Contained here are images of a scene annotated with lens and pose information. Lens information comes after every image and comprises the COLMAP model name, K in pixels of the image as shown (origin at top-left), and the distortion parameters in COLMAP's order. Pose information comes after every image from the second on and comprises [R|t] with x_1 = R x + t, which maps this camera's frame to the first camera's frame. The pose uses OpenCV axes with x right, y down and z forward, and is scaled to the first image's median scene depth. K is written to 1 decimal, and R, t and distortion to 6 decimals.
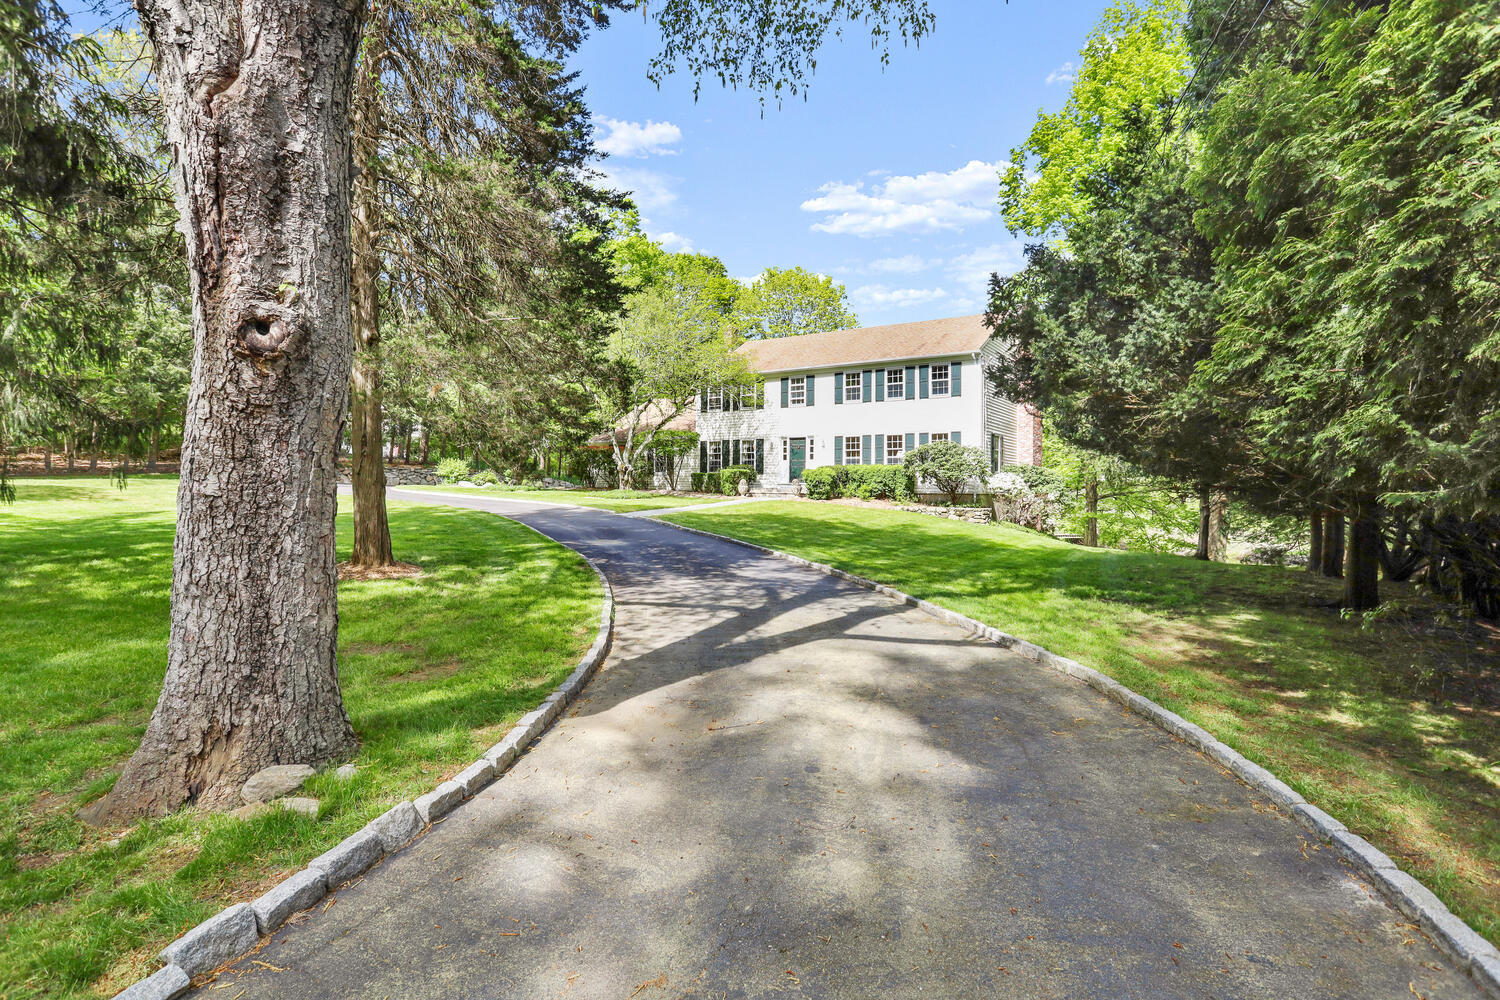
lens RADIAL K [[697.2, 0, 750.0], [0, 697.2, 500.0], [0, 0, 1]] dist [-0.039196, 0.000119]
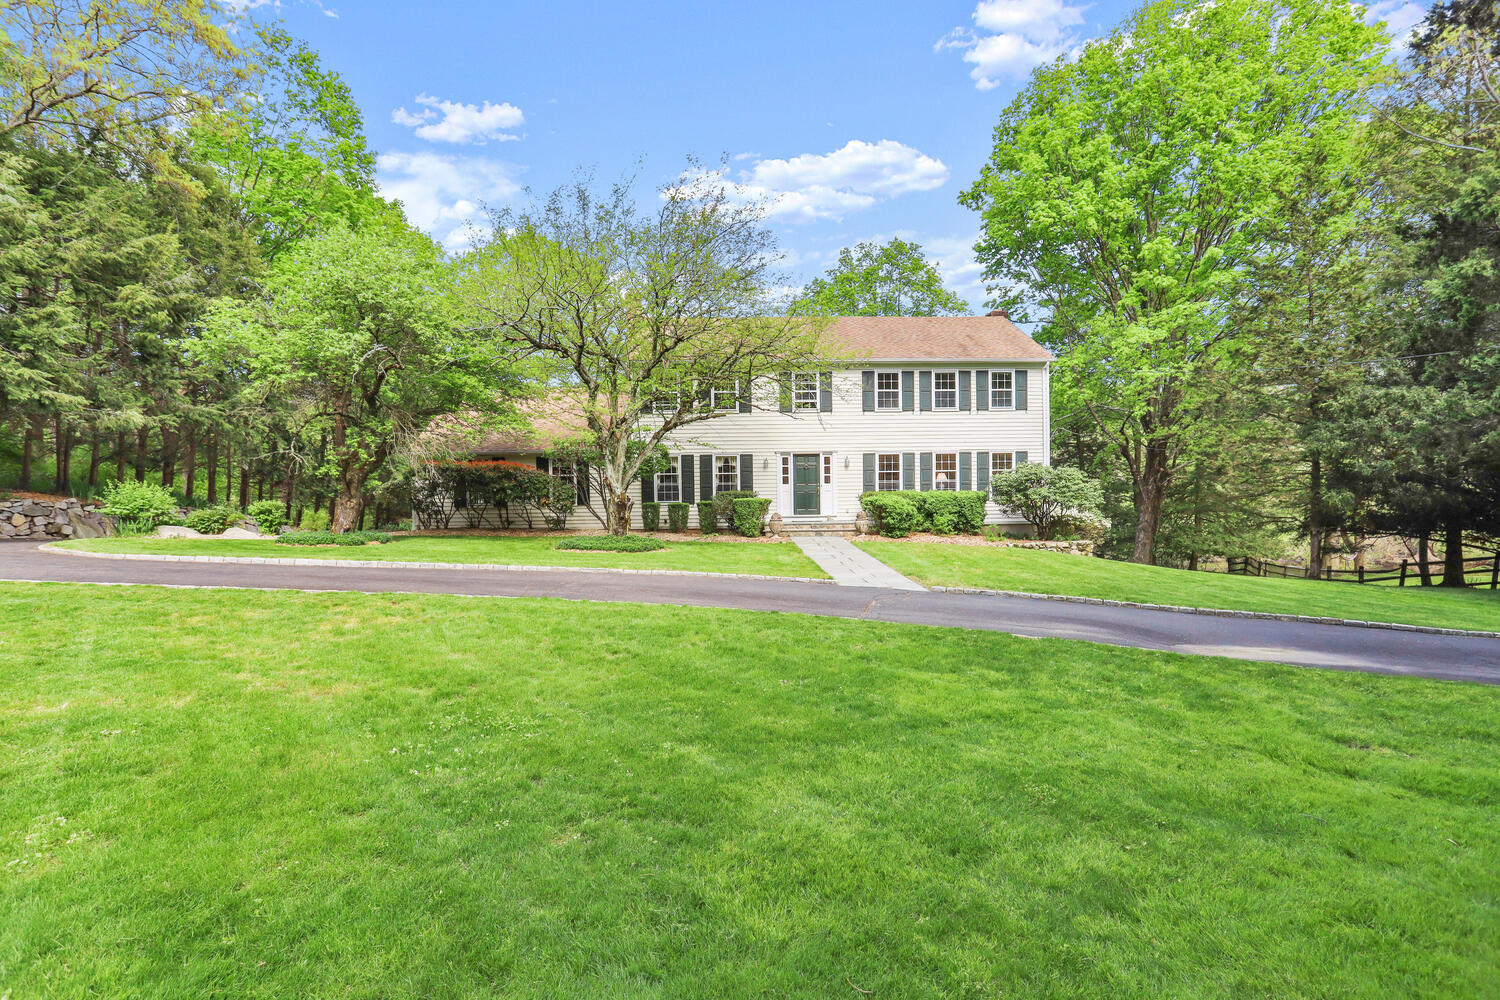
lens RADIAL K [[697.2, 0, 750.0], [0, 697.2, 500.0], [0, 0, 1]] dist [-0.039196, 0.000119]
pose [[0.835586, -0.013548, 0.549192, -0.396098], [0.026630, 0.999520, -0.015860, -0.031091], [-0.548714, 0.027877, 0.835546, 0.422941]]
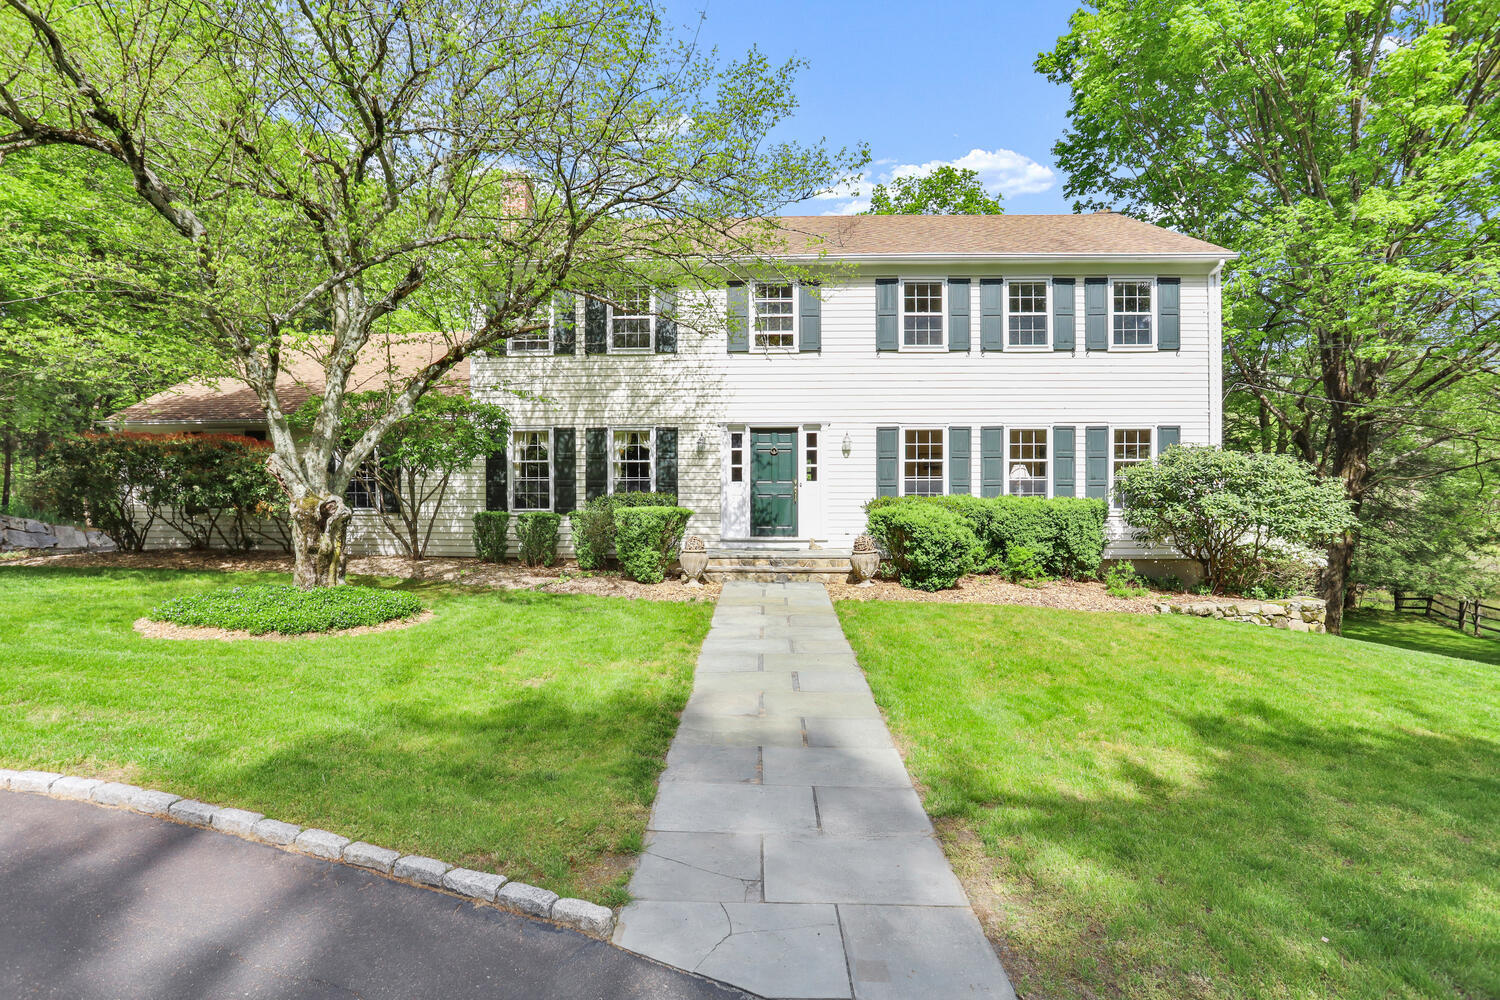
lens RADIAL K [[737.3, 0, 750.0], [0, 737.3, 500.0], [0, 0, 1]] dist [-0.071597, 0.031361]
pose [[0.863258, -0.001998, 0.504759, -0.166860], [0.013428, 0.999729, -0.019007, -0.039391], [-0.504585, 0.023186, 0.863051, 0.643784]]
